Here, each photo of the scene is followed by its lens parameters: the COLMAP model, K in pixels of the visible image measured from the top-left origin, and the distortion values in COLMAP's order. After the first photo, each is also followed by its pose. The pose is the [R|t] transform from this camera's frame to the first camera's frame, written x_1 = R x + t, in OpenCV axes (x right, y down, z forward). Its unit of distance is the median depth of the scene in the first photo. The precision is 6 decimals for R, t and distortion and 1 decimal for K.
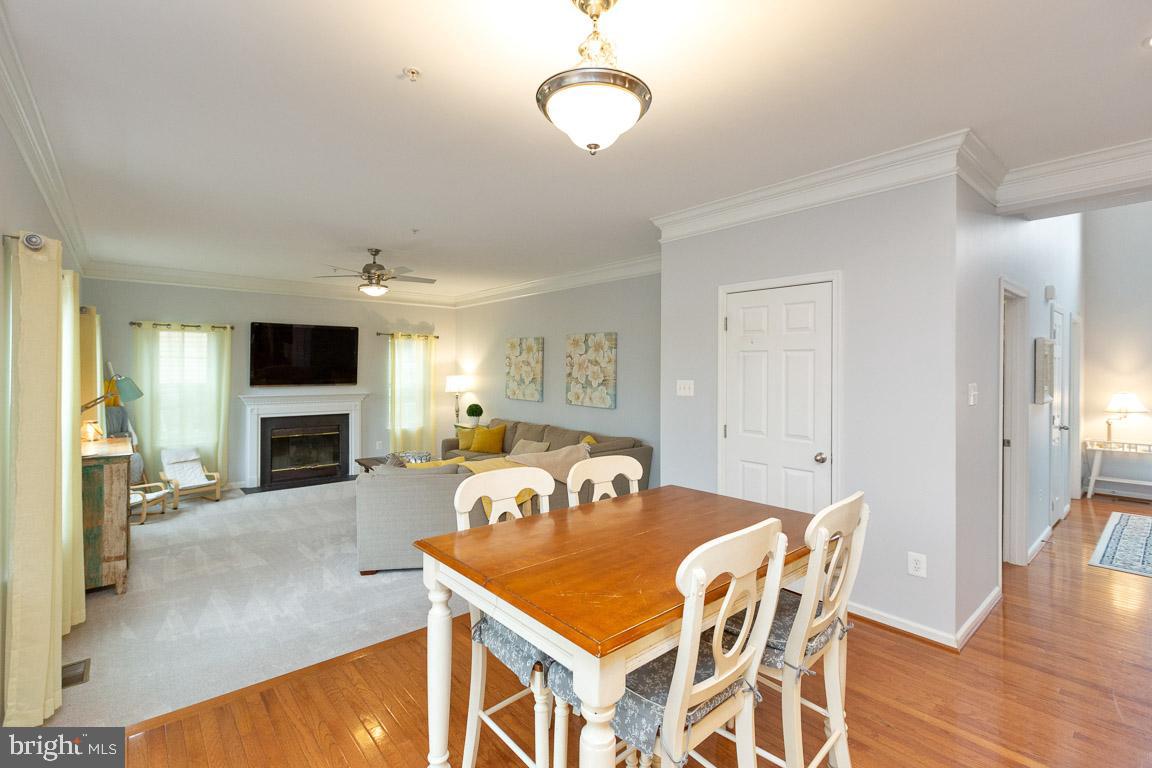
lens RADIAL K [[526.8, 0, 574.4], [0, 526.8, 371.7], [0, 0, 1]] dist [0.002283, -0.001635]
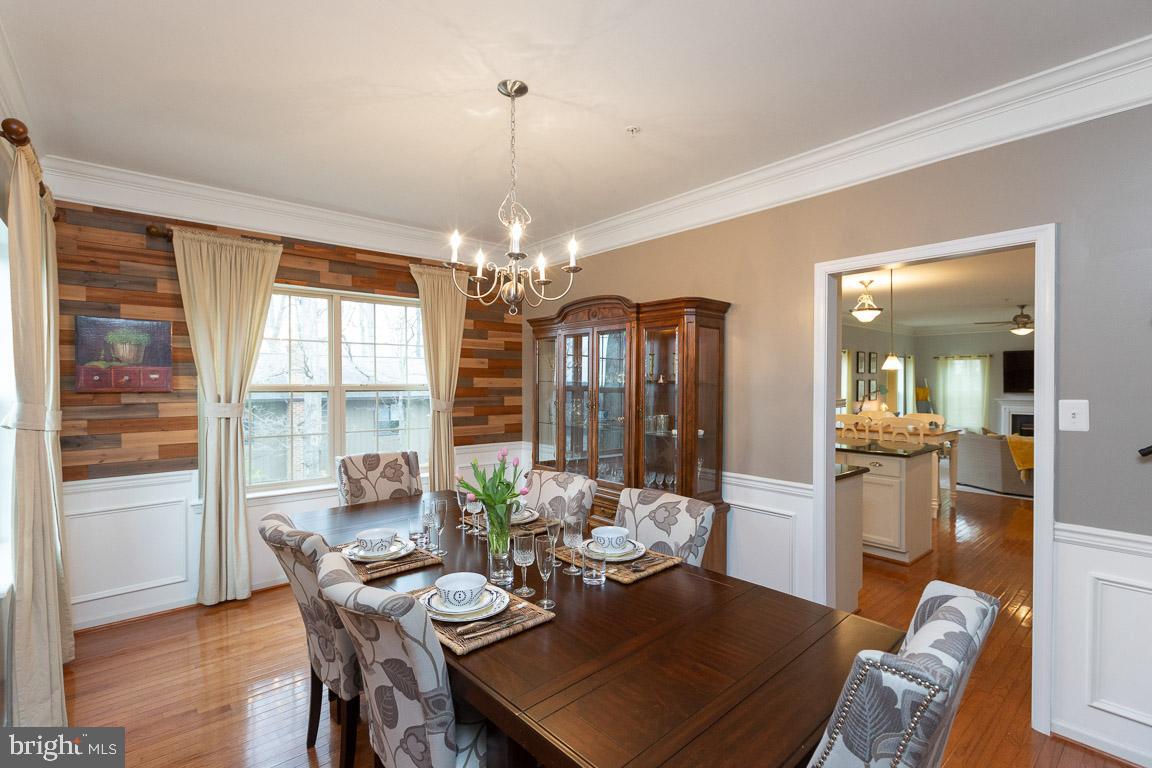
lens RADIAL K [[526.8, 0, 576.2], [0, 526.8, 386.6], [0, 0, 1]] dist [0.002283, -0.001635]
pose [[0.000663, 0.004619, -0.999989, 1.087052], [-0.003954, 0.999982, 0.004616, 0.008249], [0.999992, 0.003951, 0.000681, -0.297529]]
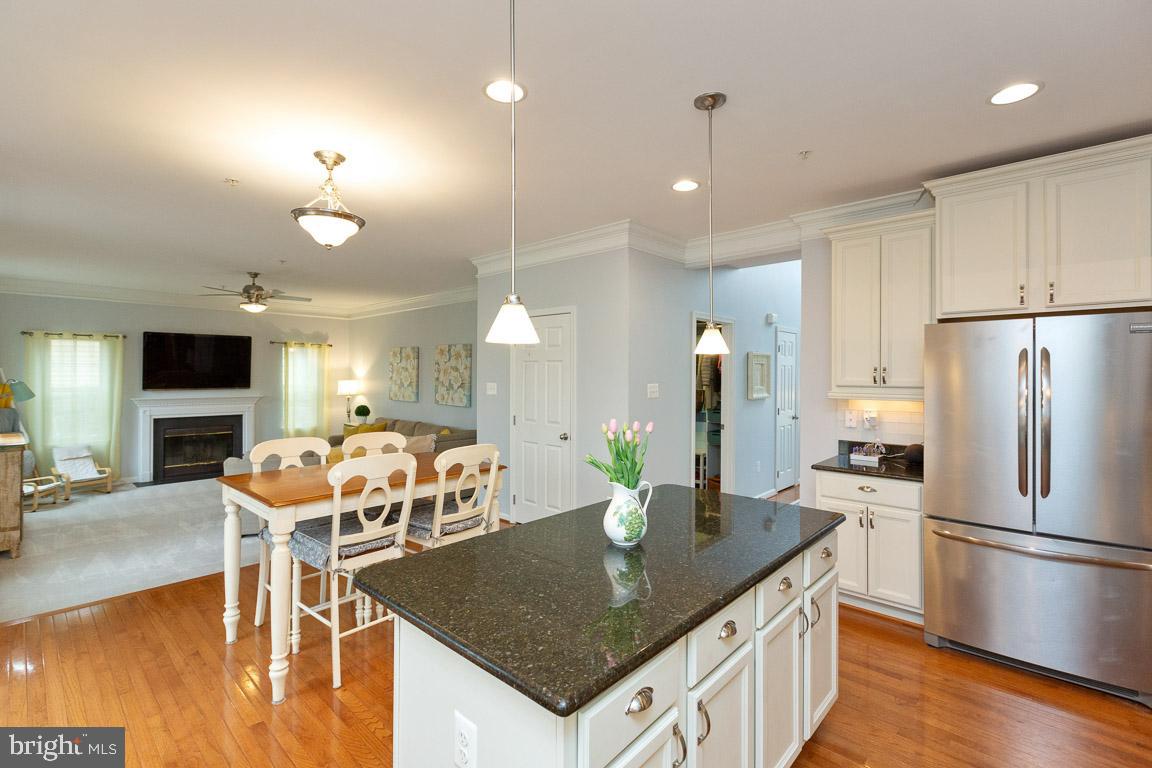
lens RADIAL K [[526.8, 0, 579.2], [0, 526.8, 375.4], [0, 0, 1]] dist [0.002283, -0.001635]
pose [[0.993103, -0.000887, 0.117242, 0.186828], [0.001189, 0.999996, -0.002505, 0.000919], [-0.117239, 0.002627, 0.993100, -0.232230]]
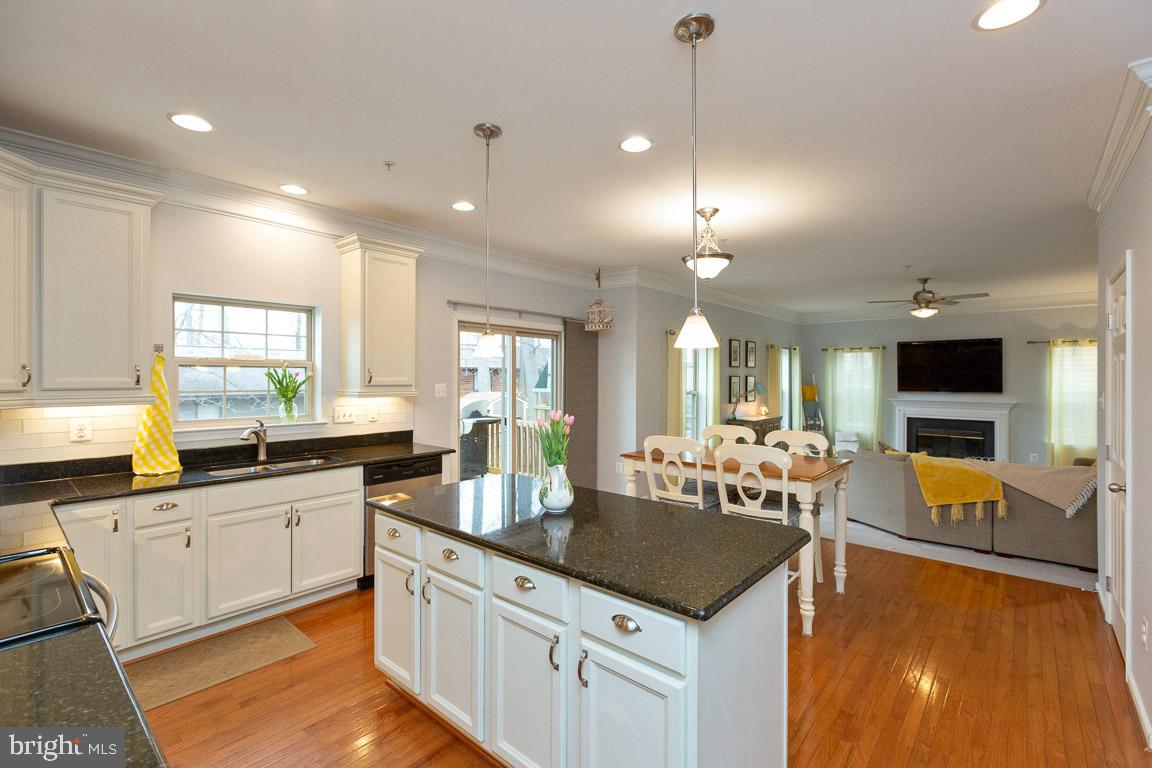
lens RADIAL K [[526.8, 0, 571.3], [0, 526.8, 377.5], [0, 0, 1]] dist [0.002283, -0.001635]
pose [[0.143111, -0.003594, -0.989700, 0.637103], [-0.006407, 0.999969, -0.004557, 0.004183], [0.989686, 0.006994, 0.143084, 0.029247]]
